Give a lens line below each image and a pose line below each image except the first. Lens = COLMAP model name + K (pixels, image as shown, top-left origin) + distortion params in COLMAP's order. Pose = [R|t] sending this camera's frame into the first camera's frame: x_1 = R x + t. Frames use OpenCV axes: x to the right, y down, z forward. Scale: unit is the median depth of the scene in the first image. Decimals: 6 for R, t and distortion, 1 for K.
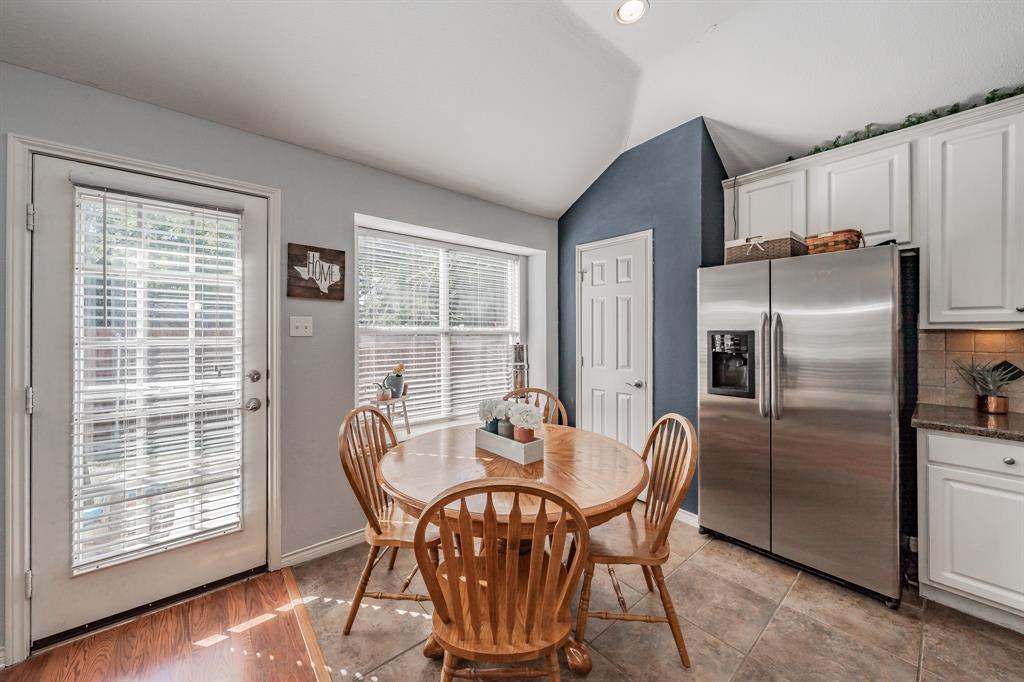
lens RADIAL K [[374.7, 0, 509.8], [0, 374.7, 328.9], [0, 0, 1]] dist [-0.002119, 0.000466]
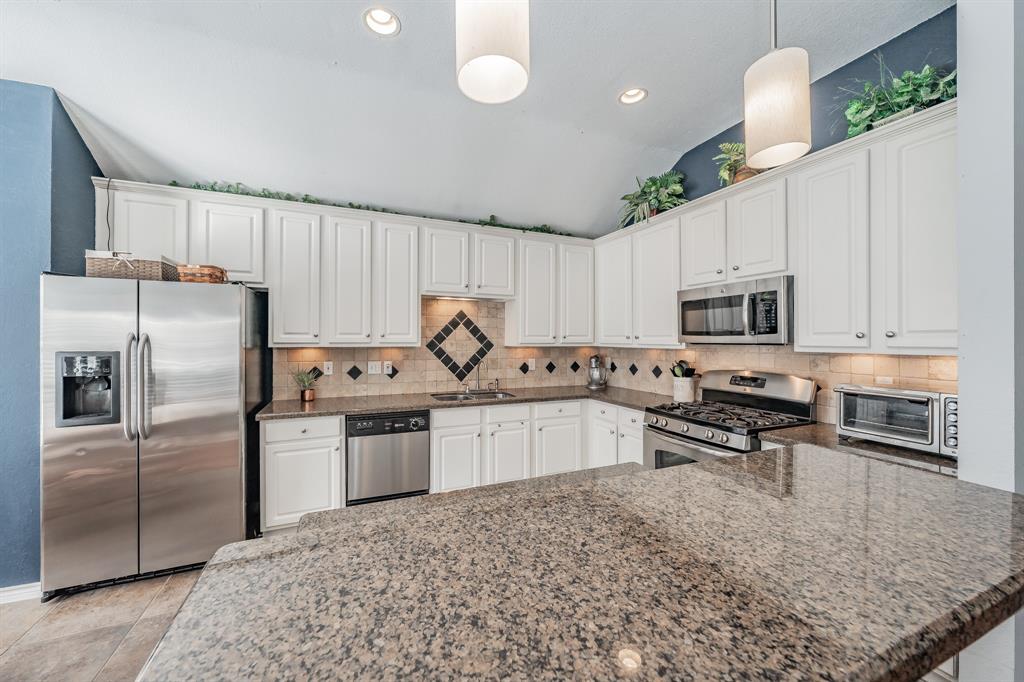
lens RADIAL K [[374.7, 0, 496.7], [0, 374.7, 338.6], [0, 0, 1]] dist [-0.002119, 0.000466]
pose [[0.307423, 0.002859, 0.951569, 0.042837], [-0.007211, 0.999974, -0.000675, -0.035095], [-0.951546, -0.006655, 0.307436, -0.206285]]
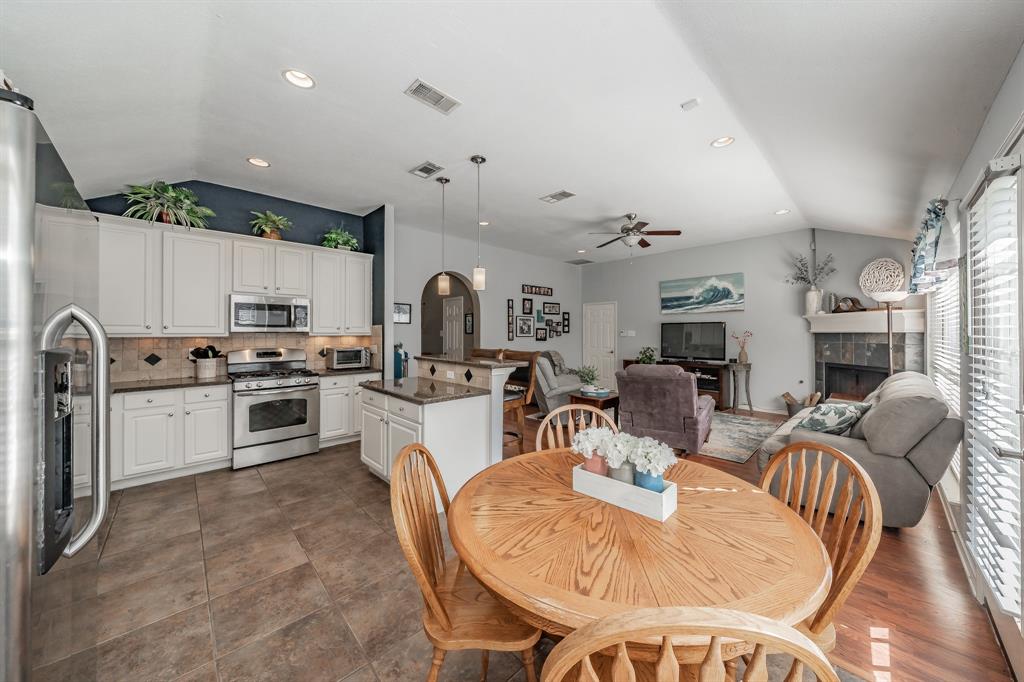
lens RADIAL K [[356.8, 0, 520.4], [0, 356.8, 330.2], [0, 0, 1]] dist [-0.000368, -0.000386]
pose [[-0.997009, 0.002376, -0.077247, 0.210755], [0.003358, 0.999915, -0.012589, -0.006944], [0.077211, -0.012811, -0.996932, 1.423164]]
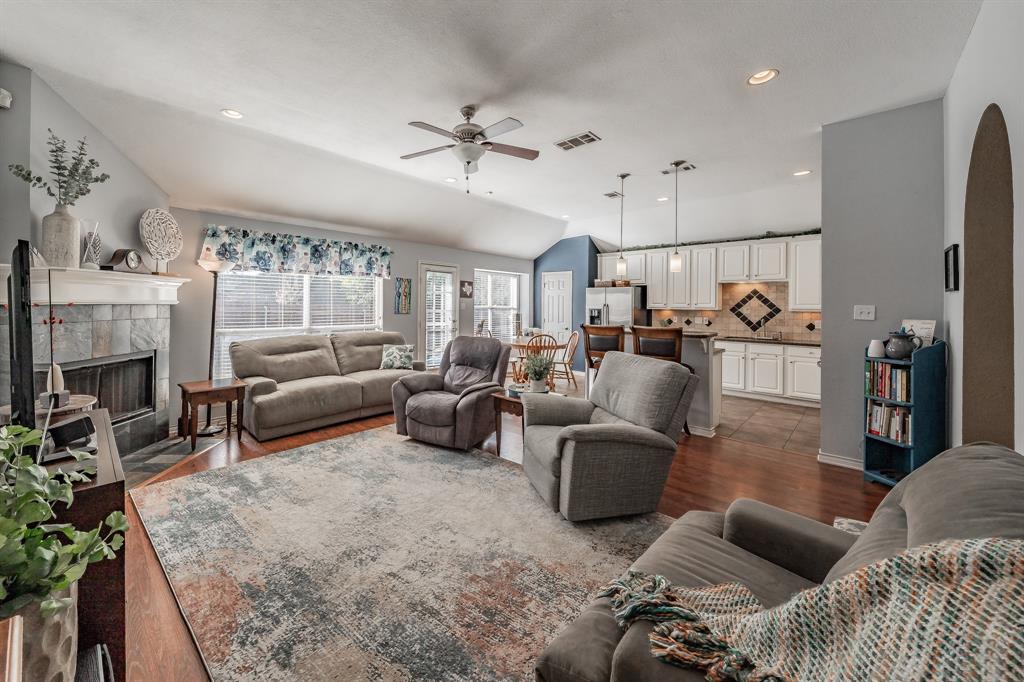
lens RADIAL K [[383.3, 0, 468.2], [0, 383.3, 303.4], [0, 0, 1]] dist [-0.001472, -0.000283]
pose [[0.996759, 0.010704, 0.079726, -0.766363], [-0.010731, 0.999942, -0.000084, -0.031256], [-0.079722, -0.000772, 0.996817, -2.224109]]
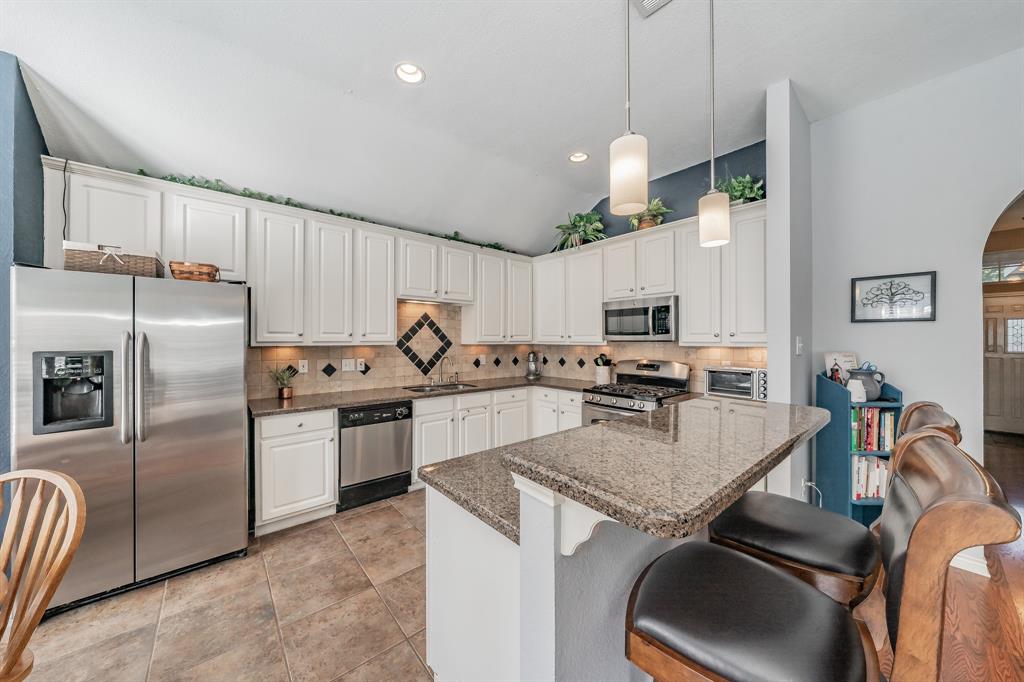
lens RADIAL K [[356.8, 0, 509.6], [0, 356.8, 338.6], [0, 0, 1]] dist [-0.000368, -0.000386]
pose [[-0.004094, 0.002872, 0.999987, -0.213679], [-0.005428, 0.999981, -0.002895, -0.027833], [-0.999977, -0.005439, -0.004078, 0.046215]]
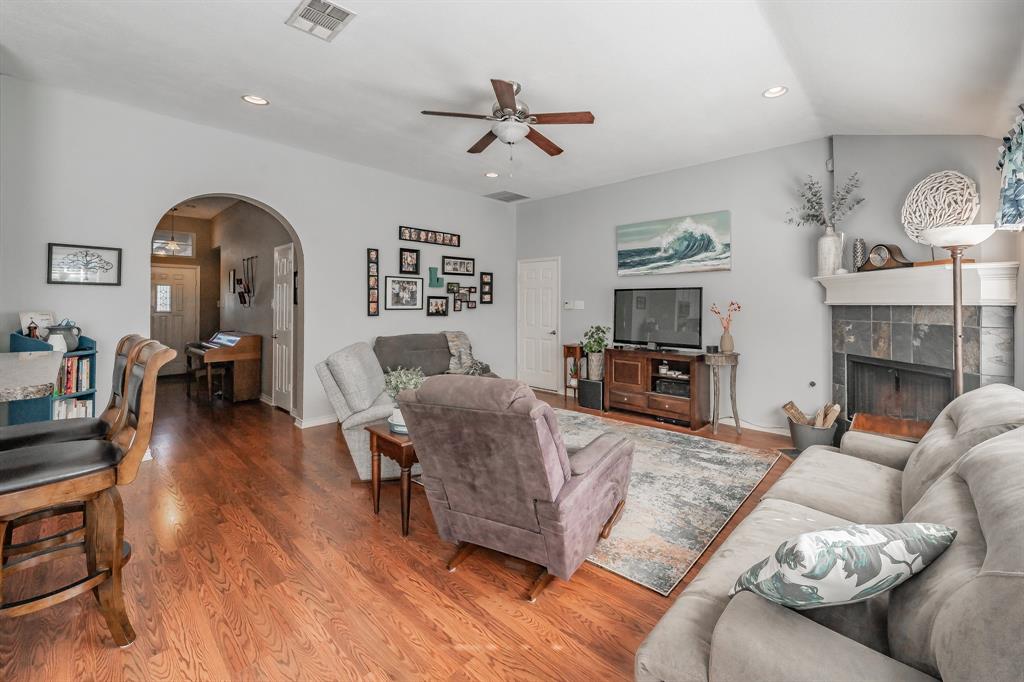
lens RADIAL K [[422.2, 0, 557.9], [0, 422.2, 298.4], [0, 0, 1]] dist [-0.001597, 0.001963]
pose [[-0.986122, -0.002624, -0.166001, -0.575419], [0.000205, 0.999855, -0.017024, -0.011660], [0.166021, -0.016822, -0.985979, 0.684368]]
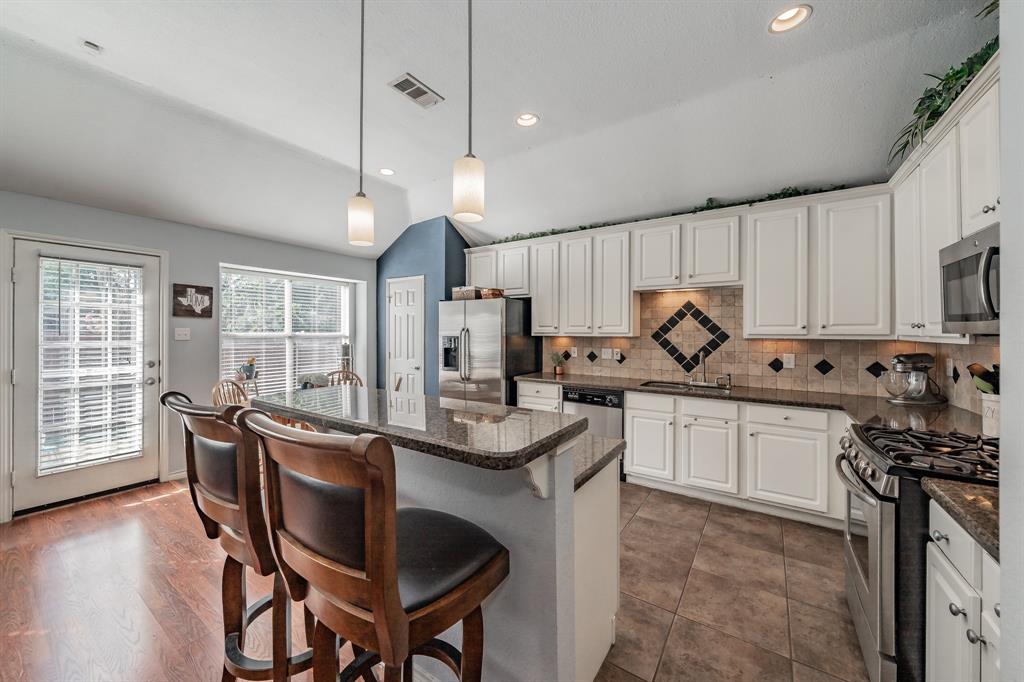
lens RADIAL K [[374.7, 0, 499.0], [0, 374.7, 330.9], [0, 0, 1]] dist [-0.002119, 0.000466]
pose [[0.964647, 0.002790, 0.263530, 0.341491], [-0.003767, 0.999988, 0.003203, -0.030602], [-0.263518, -0.004082, 0.964646, -0.928417]]
